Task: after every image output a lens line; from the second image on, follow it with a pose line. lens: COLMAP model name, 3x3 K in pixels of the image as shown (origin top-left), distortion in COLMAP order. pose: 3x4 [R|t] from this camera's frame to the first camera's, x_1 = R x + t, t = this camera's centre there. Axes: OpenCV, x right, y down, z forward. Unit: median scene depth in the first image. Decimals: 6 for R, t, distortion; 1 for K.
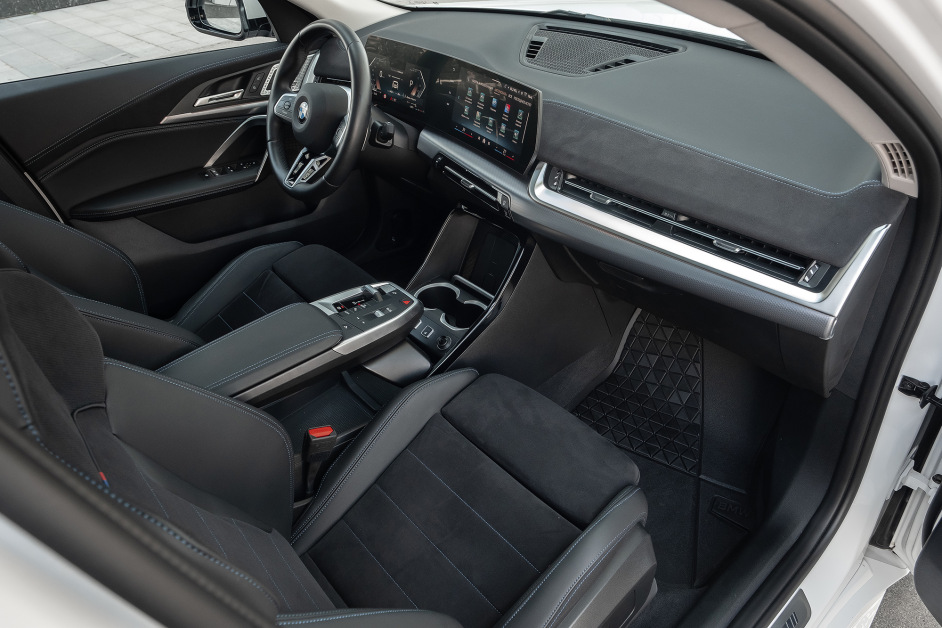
lens RADIAL K [[630.0, 0, 465.6], [0, 630.0, 309.0], [0, 0, 1]] dist [-0.025820, 0.003354]
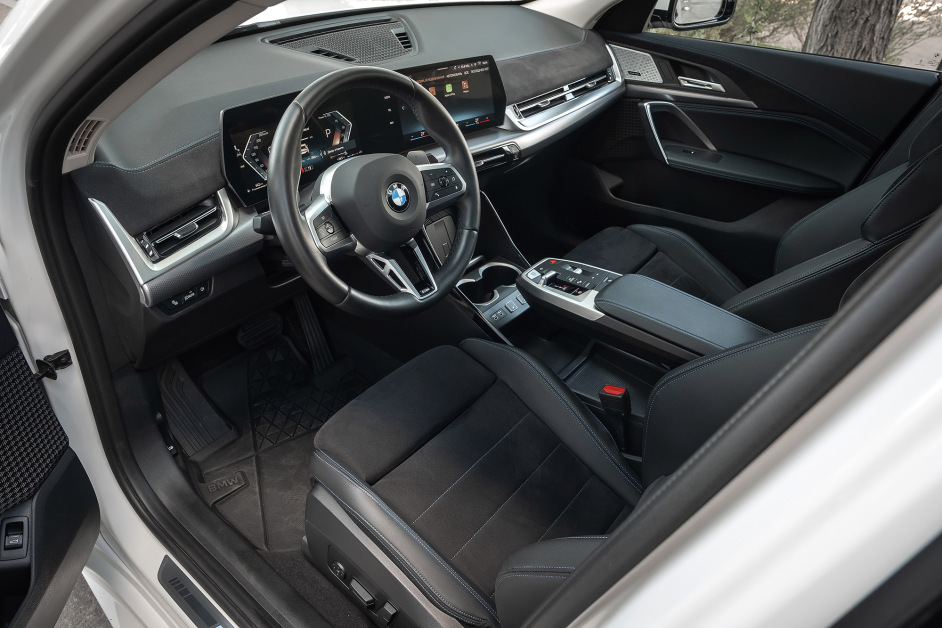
lens RADIAL K [[630.0, 0, 465.6], [0, 630.0, 309.0], [0, 0, 1]] dist [-0.025820, 0.003354]
pose [[-0.177325, -0.534656, 0.826256, -0.875754], [0.544110, 0.646317, 0.534993, -0.540353], [-0.820061, 0.544442, 0.176304, 0.838501]]
